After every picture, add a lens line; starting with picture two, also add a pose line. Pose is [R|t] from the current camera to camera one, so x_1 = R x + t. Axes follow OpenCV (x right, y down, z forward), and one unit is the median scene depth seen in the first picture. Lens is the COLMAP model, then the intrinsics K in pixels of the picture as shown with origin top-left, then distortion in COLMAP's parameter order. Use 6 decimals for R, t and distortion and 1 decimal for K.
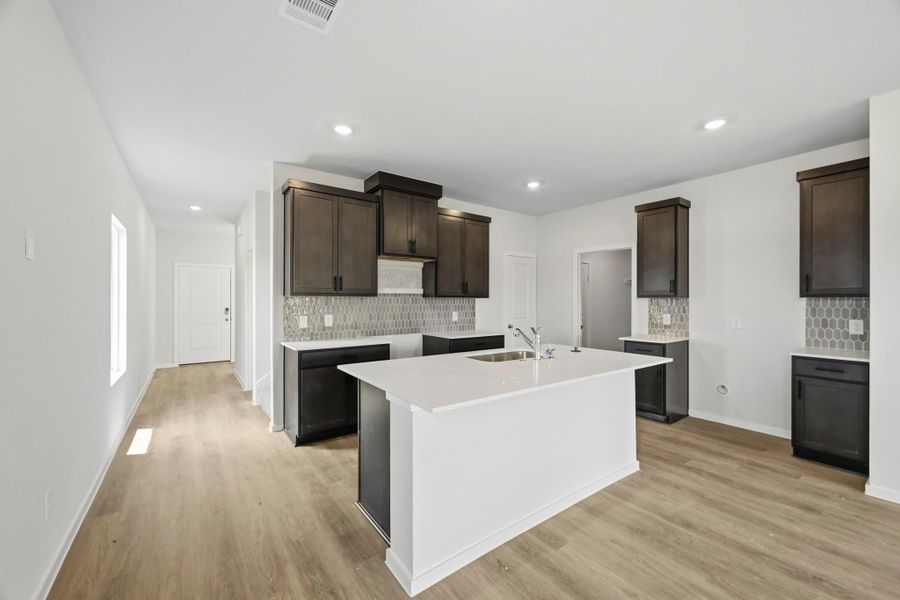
lens RADIAL K [[359.5, 0, 453.2], [0, 359.5, 300.4], [0, 0, 1]] dist [0.000841, 0.000066]
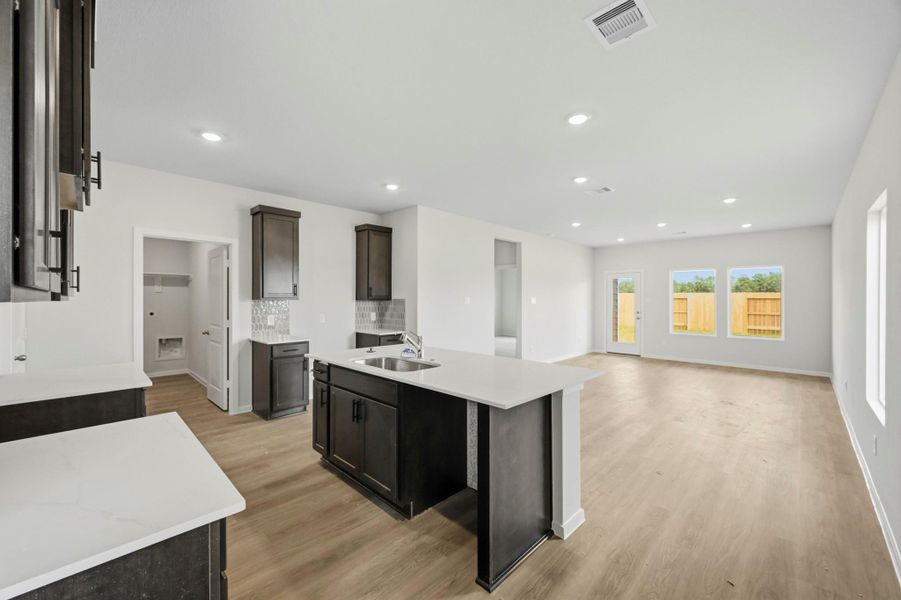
lens RADIAL K [[359.9, 0, 445.8], [0, 359.9, 301.3], [0, 0, 1]] dist [0.000841, 0.000066]
pose [[-0.152496, -0.011669, 0.988235, -0.560690], [-0.006046, 0.999923, 0.010874, -0.018736], [-0.988286, -0.004316, -0.152555, 0.692755]]
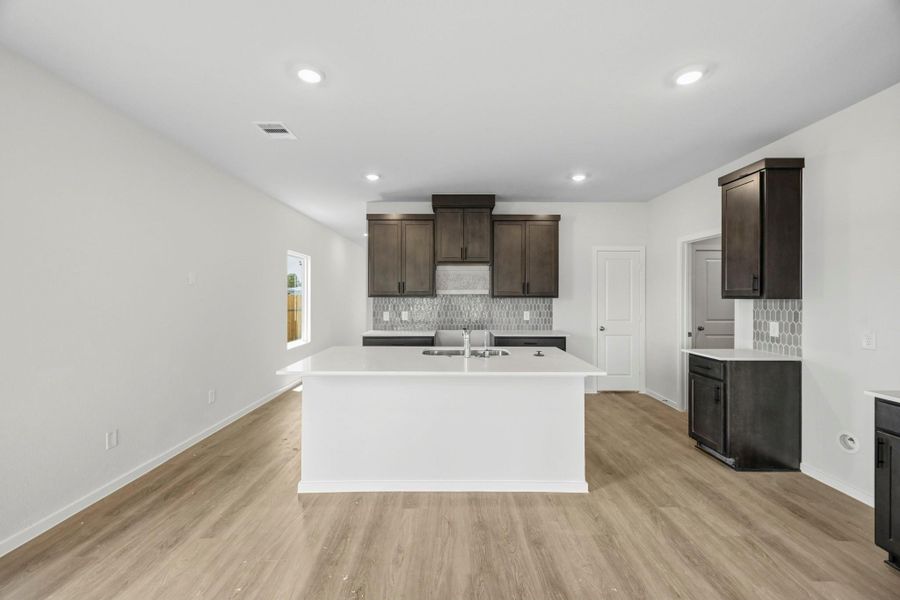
lens RADIAL K [[359.5, 0, 448.2], [0, 359.5, 296.4], [0, 0, 1]] dist [0.000841, 0.000066]
pose [[0.803241, -0.000921, -0.595653, 0.530488], [0.001379, 0.999999, 0.000313, -0.013945], [0.595652, -0.001073, 0.803242, 0.050625]]
